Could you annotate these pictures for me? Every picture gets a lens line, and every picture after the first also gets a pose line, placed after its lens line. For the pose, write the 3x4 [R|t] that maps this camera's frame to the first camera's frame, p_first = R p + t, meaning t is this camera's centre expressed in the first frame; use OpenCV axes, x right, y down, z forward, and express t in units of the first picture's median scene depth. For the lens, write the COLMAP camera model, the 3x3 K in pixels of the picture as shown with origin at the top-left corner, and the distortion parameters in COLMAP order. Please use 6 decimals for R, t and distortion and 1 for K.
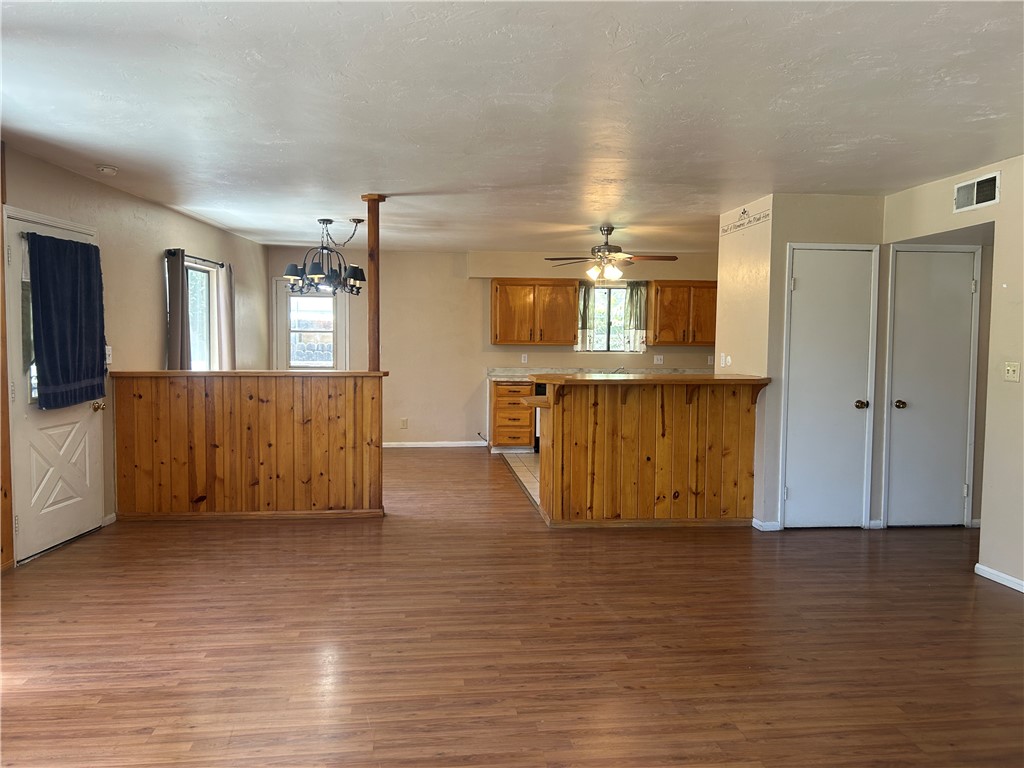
lens RADIAL K [[771.6, 0, 512.0], [0, 771.6, 384.0], [0, 0, 1]] dist [0.053107, -0.059492]
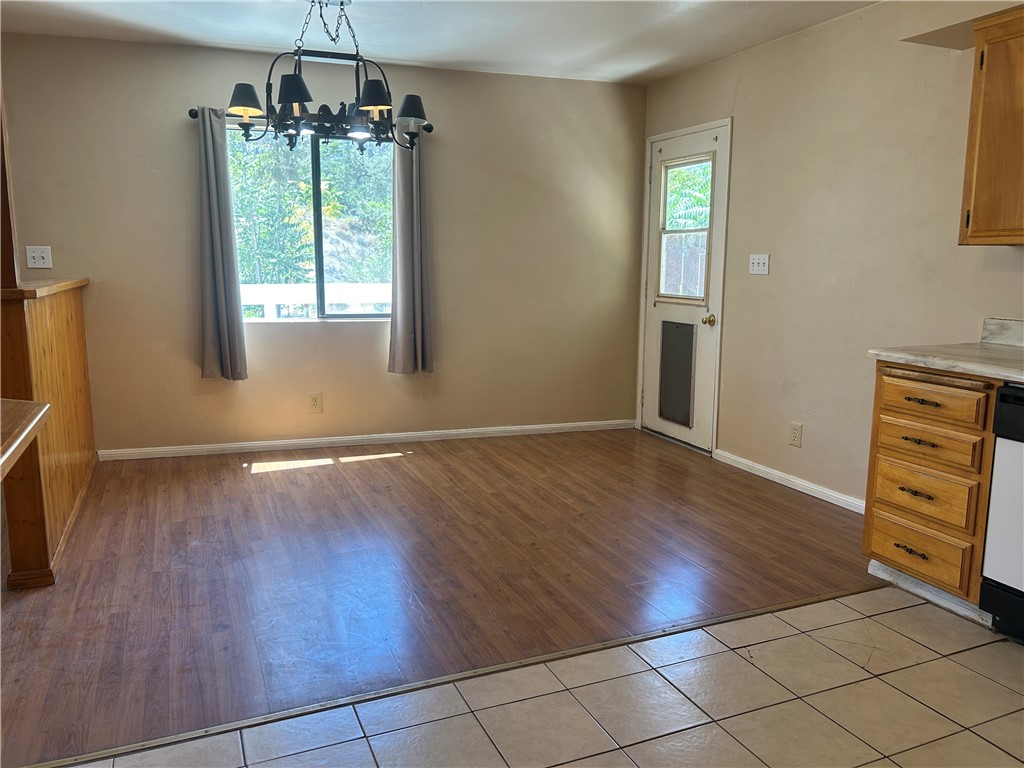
lens RADIAL K [[771.6, 0, 512.0], [0, 771.6, 384.0], [0, 0, 1]] dist [0.053107, -0.059492]
pose [[0.289543, 0.144739, -0.946158, 0.229509], [-0.058707, 0.989325, 0.133377, -0.026787], [0.955363, 0.016928, 0.294950, 0.727780]]
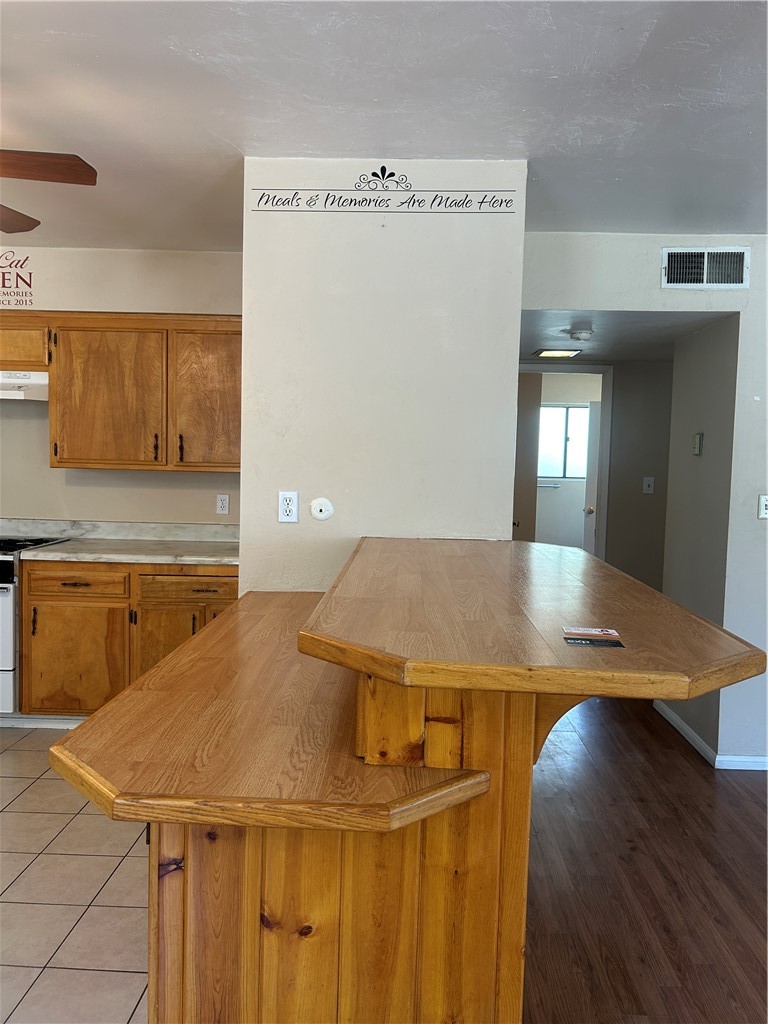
lens RADIAL K [[771.6, 0, 379.8], [0, 771.6, 511.6], [0, 0, 1]] dist [0.053107, -0.059492]
pose [[0.151945, -0.072703, 0.985711, -0.099215], [0.036281, 0.997029, 0.067946, -0.037831], [-0.987723, 0.025438, 0.154131, 0.601768]]
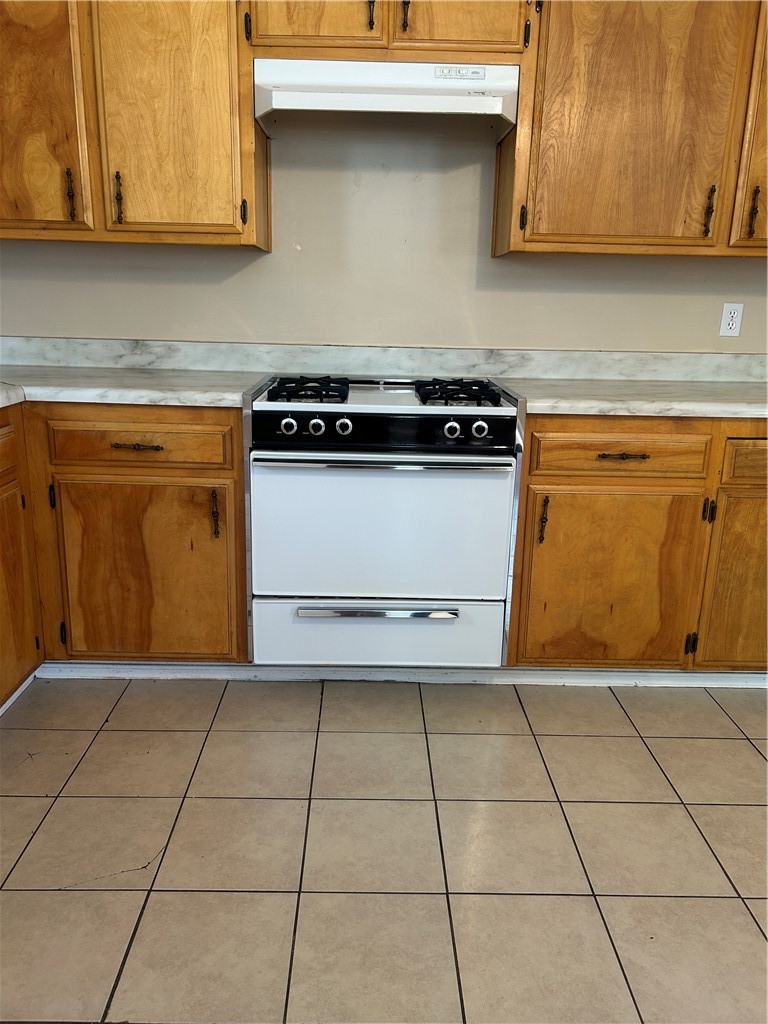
lens RADIAL K [[771.6, 0, 379.8], [0, 771.6, 511.6], [0, 0, 1]] dist [0.053107, -0.059492]
pose [[0.098402, -0.263835, 0.959535, 0.028304], [0.037798, 0.964510, 0.261327, -0.026549], [-0.994429, 0.010553, 0.104882, 0.848412]]
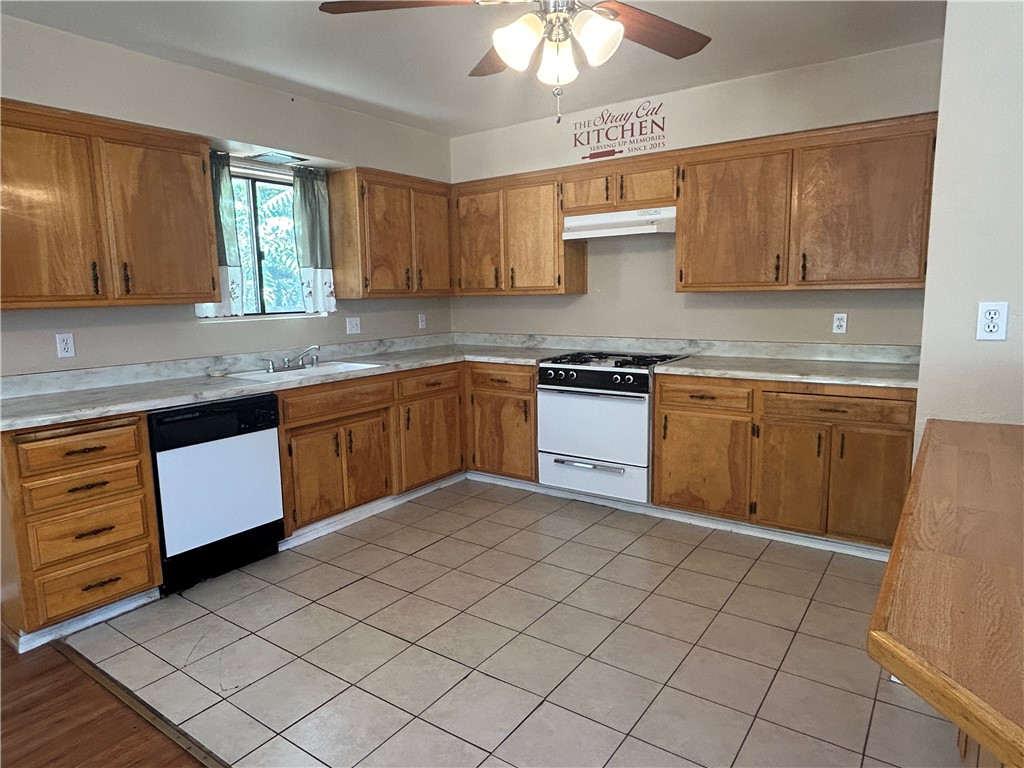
lens RADIAL K [[628.0, 0, 510.6], [0, 628.0, 379.7], [0, 0, 1]] dist [-0.002054, -0.000741]
pose [[0.664753, -0.126719, 0.736237, -0.066604], [0.070426, 0.991750, 0.107109, -0.034757], [-0.743736, -0.019351, 0.668193, 0.658176]]
